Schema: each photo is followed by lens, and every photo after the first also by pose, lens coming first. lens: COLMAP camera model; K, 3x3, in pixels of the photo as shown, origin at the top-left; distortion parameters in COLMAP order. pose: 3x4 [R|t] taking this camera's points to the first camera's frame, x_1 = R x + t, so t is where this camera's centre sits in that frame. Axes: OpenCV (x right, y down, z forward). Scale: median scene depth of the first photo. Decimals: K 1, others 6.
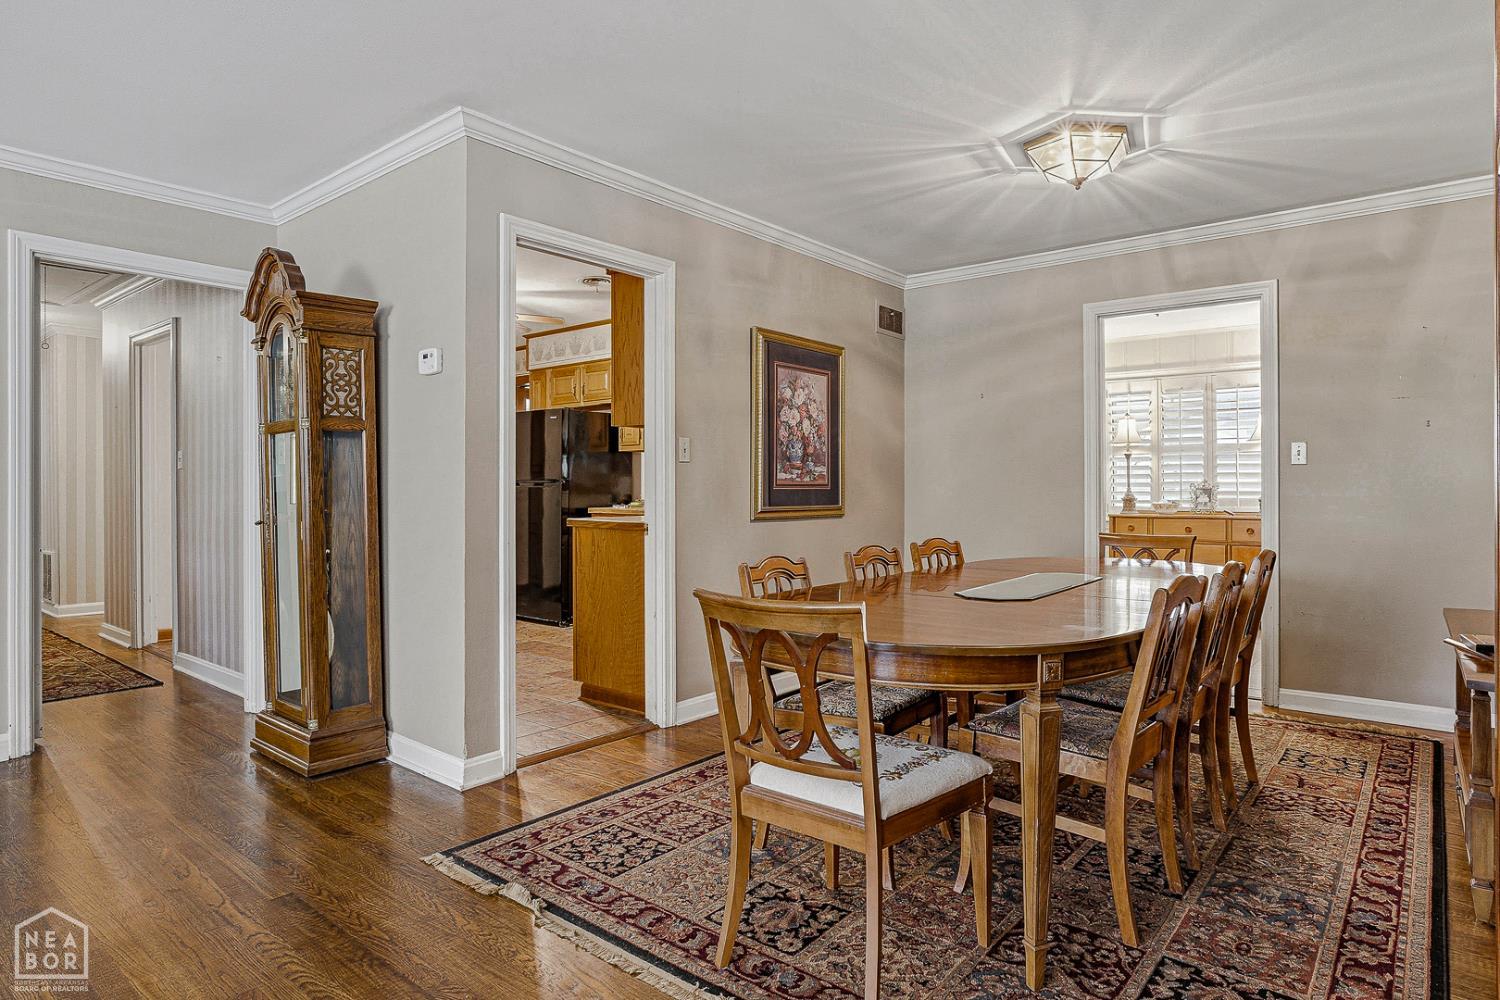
lens RADIAL K [[838.0, 0, 778.8], [0, 838.0, 483.6], [0, 0, 1]] dist [-0.009022, -0.000024]
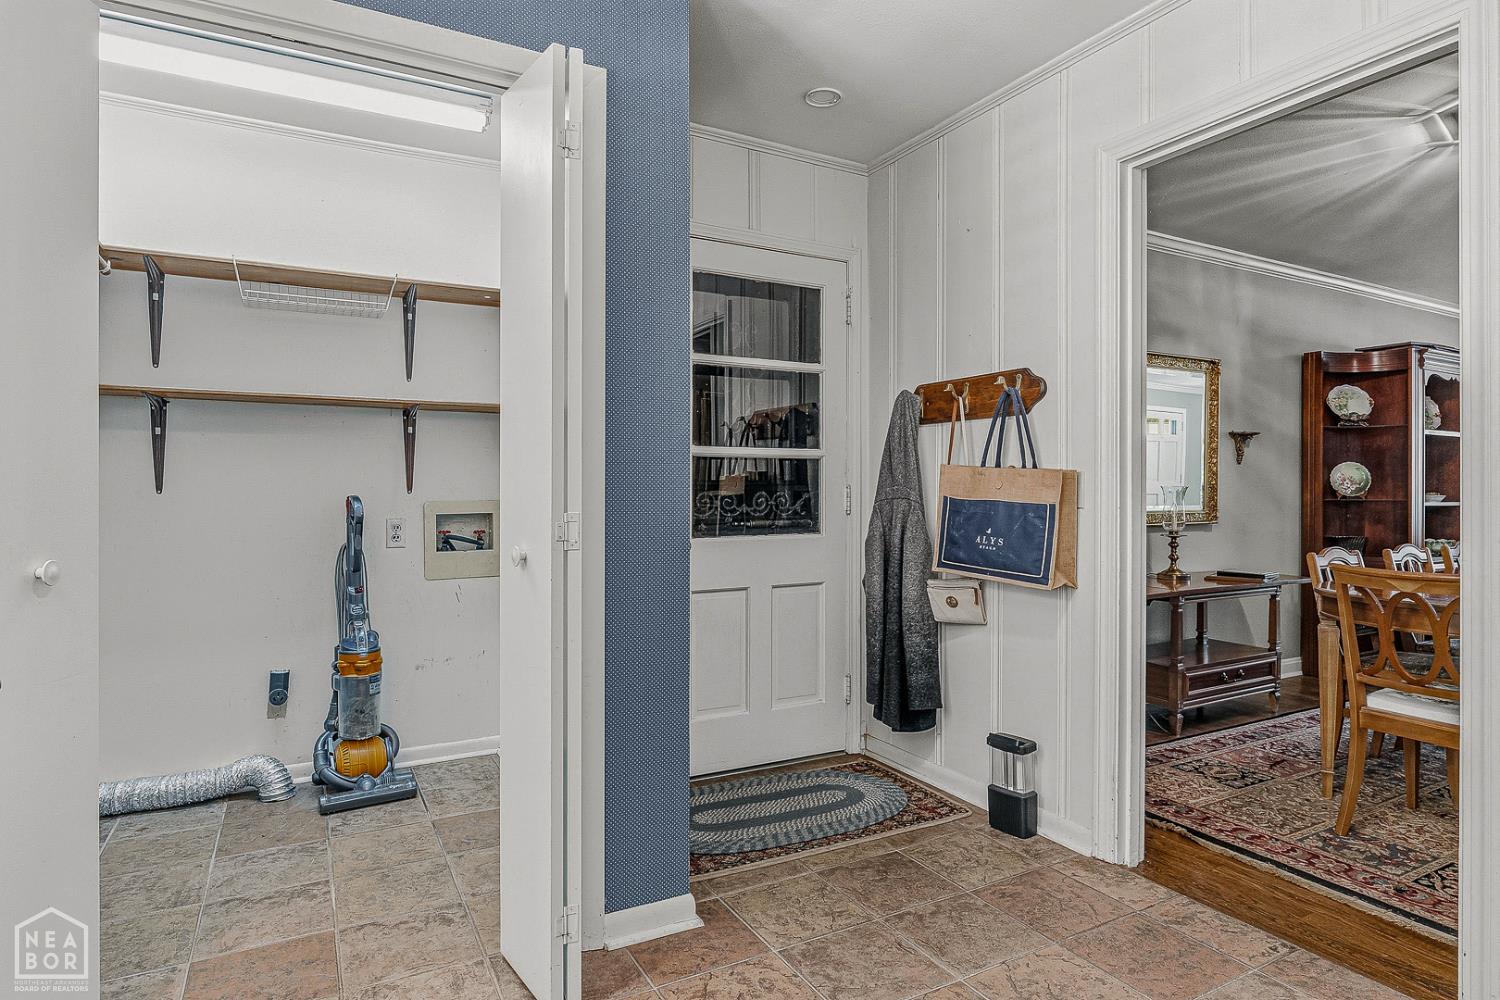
lens RADIAL K [[838.0, 0, 746.8], [0, 838.0, 485.1], [0, 0, 1]] dist [-0.009022, -0.000024]
pose [[-0.918981, -0.003636, 0.394285, 0.925509], [-0.008473, 0.999909, -0.010528, 0.008054], [-0.394211, -0.013016, -0.918928, 2.538309]]
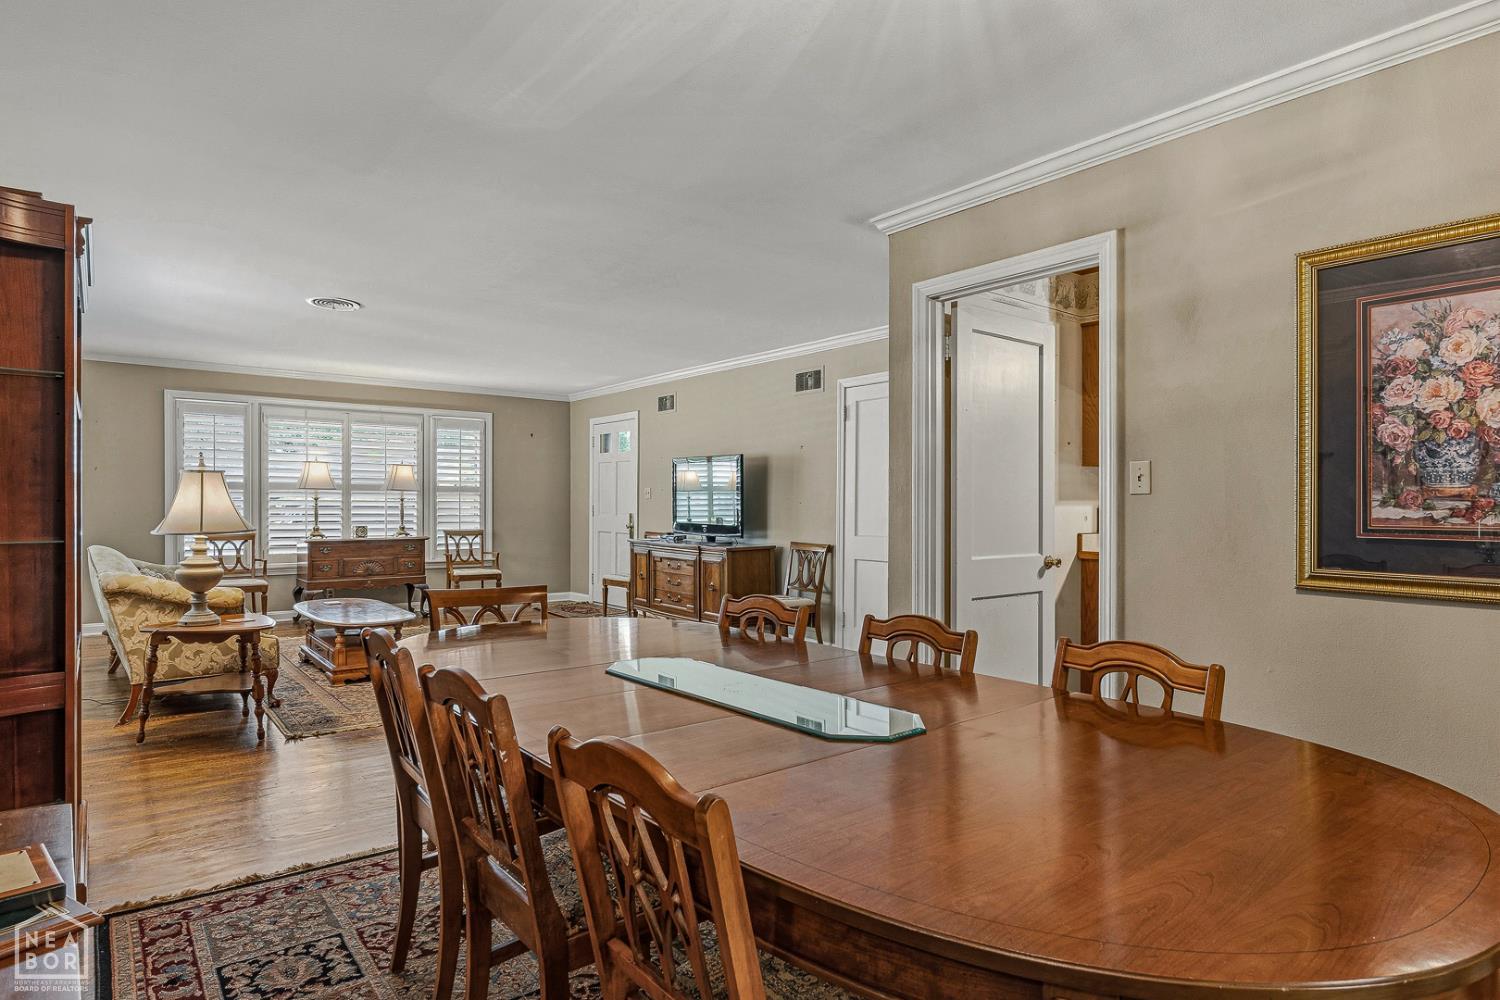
lens RADIAL K [[838.0, 0, 751.7], [0, 838.0, 503.0], [0, 0, 1]] dist [-0.009022, -0.000024]
pose [[-0.227124, -0.003227, -0.973861, 1.415363], [-0.005432, 0.999983, -0.002047, -0.029772], [0.973851, 0.004825, -0.227137, 1.762033]]
